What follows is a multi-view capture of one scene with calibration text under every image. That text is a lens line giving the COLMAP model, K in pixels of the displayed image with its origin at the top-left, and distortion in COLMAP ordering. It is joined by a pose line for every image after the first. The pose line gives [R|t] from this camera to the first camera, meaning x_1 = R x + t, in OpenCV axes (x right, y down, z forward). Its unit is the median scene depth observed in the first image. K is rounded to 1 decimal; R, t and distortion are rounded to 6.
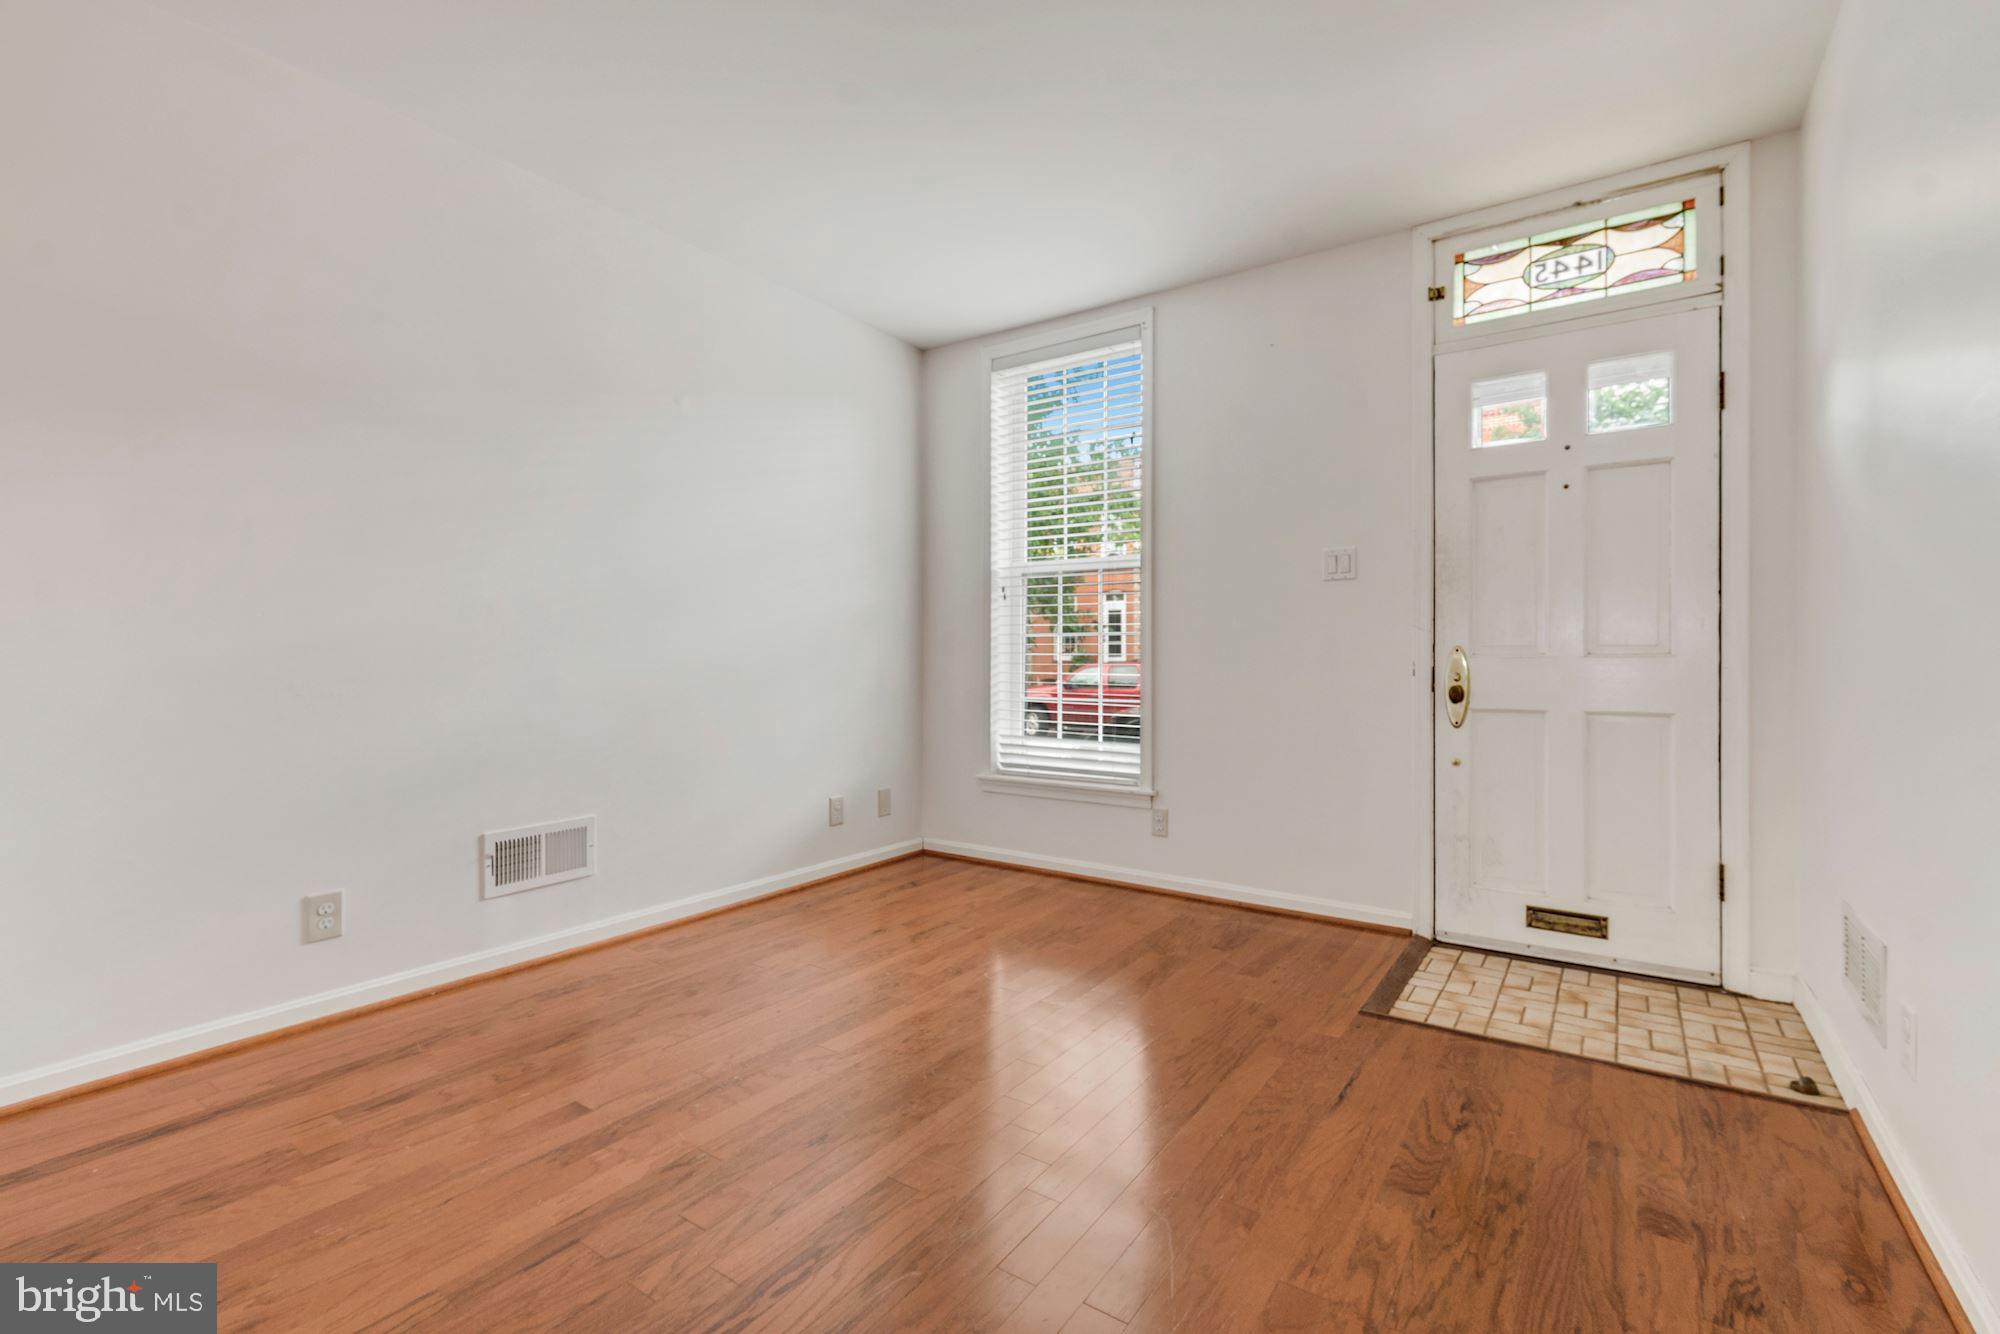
lens RADIAL K [[881.2, 0, 1002.3], [0, 881.2, 660.9], [0, 0, 1]] dist [-0.001918, -0.001228]
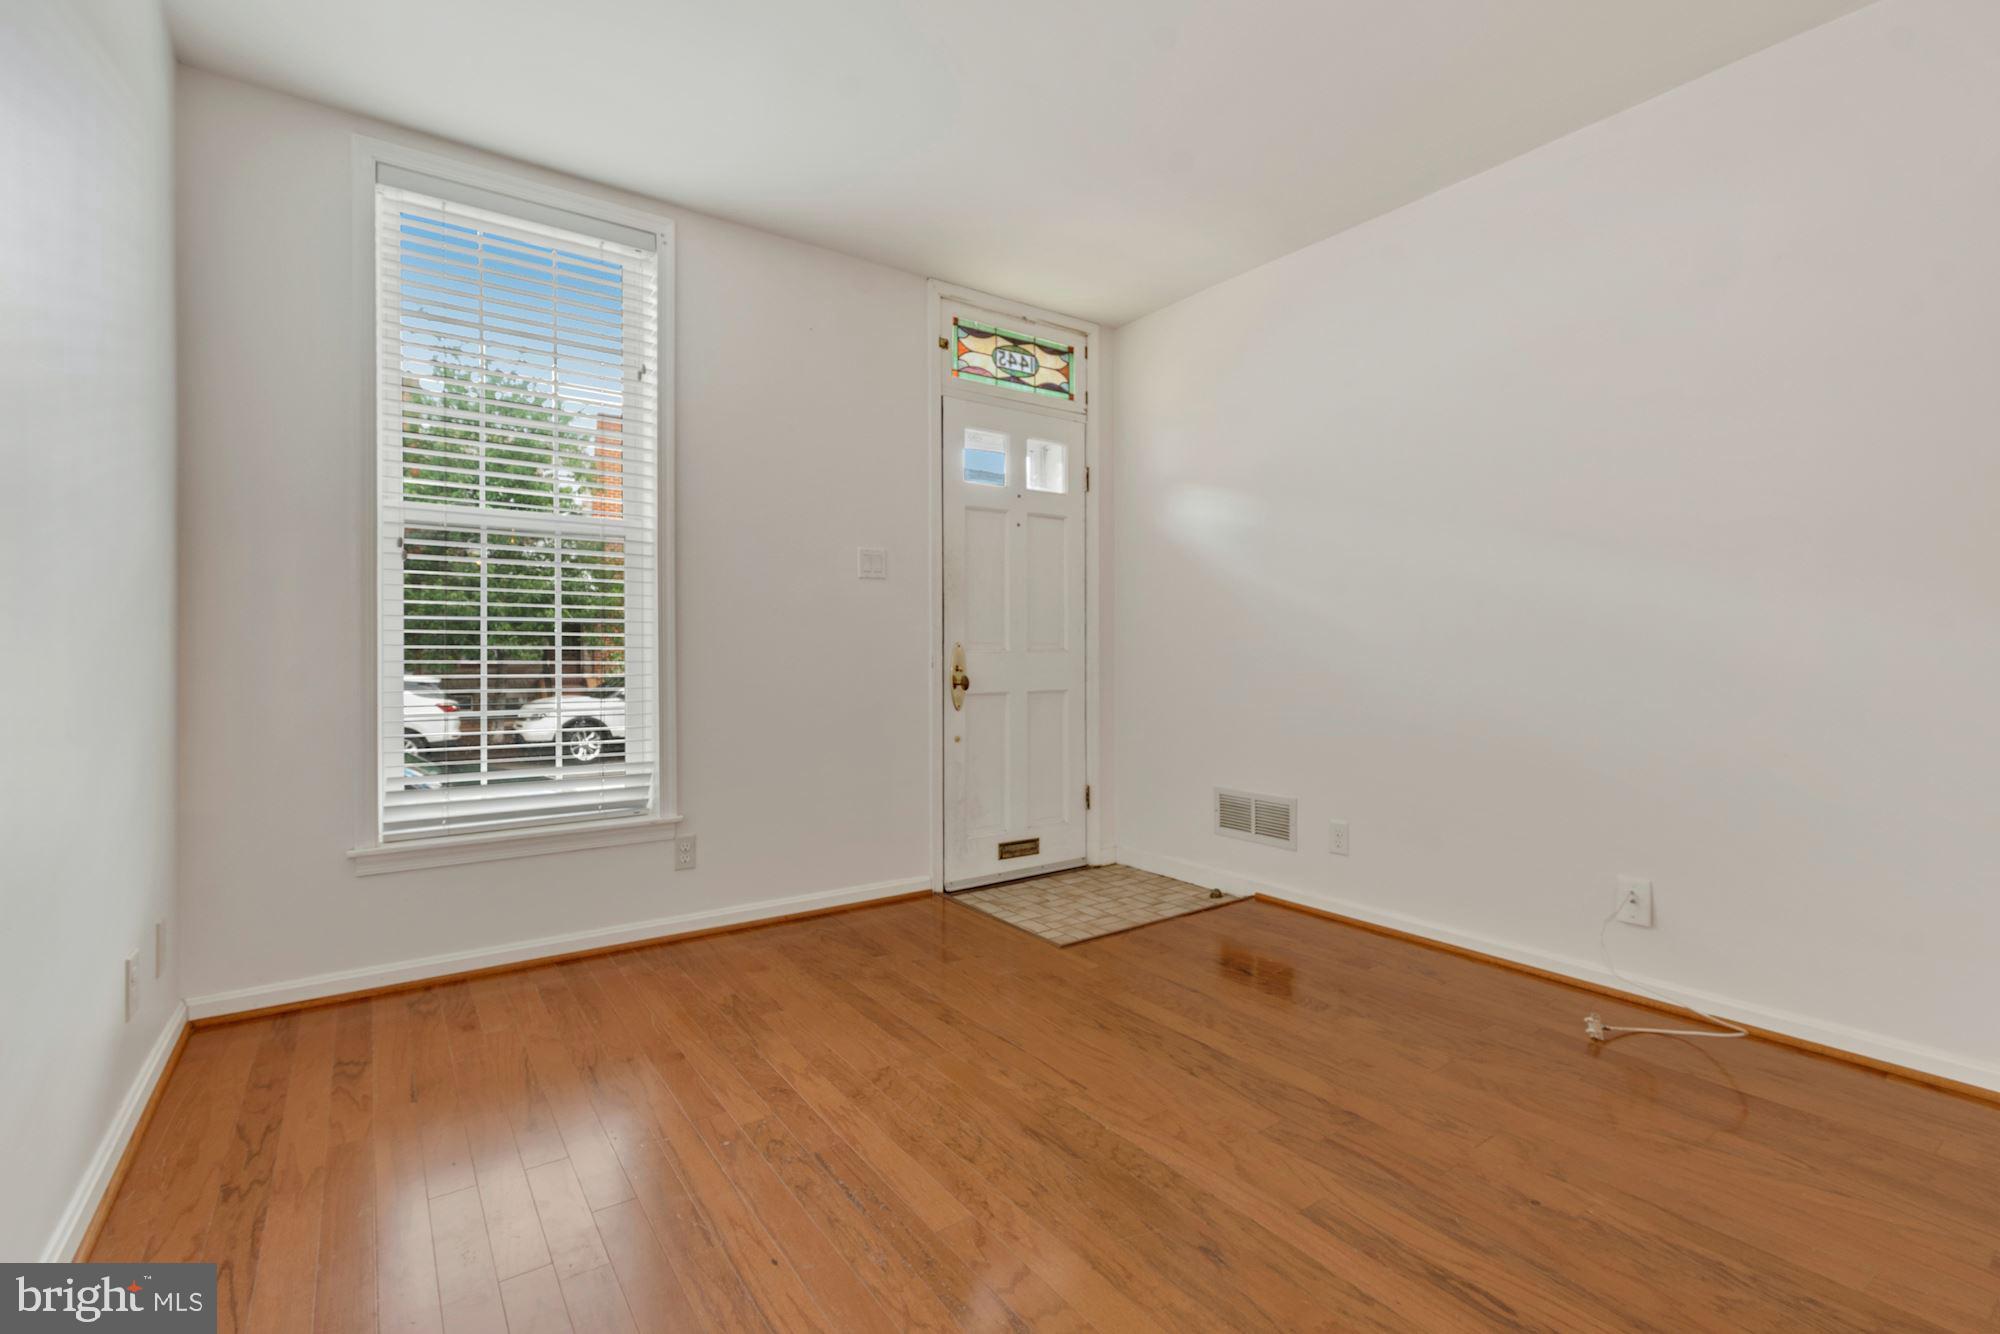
lens RADIAL K [[890.4, 0, 1006.0], [0, 890.4, 650.0], [0, 0, 1]] dist [-0.000644, -0.000817]
pose [[0.334387, -0.000304, 0.942436, -0.654840], [0.002638, 0.999996, -0.000614, -0.005910], [-0.942432, 0.002691, 0.334387, 0.569439]]
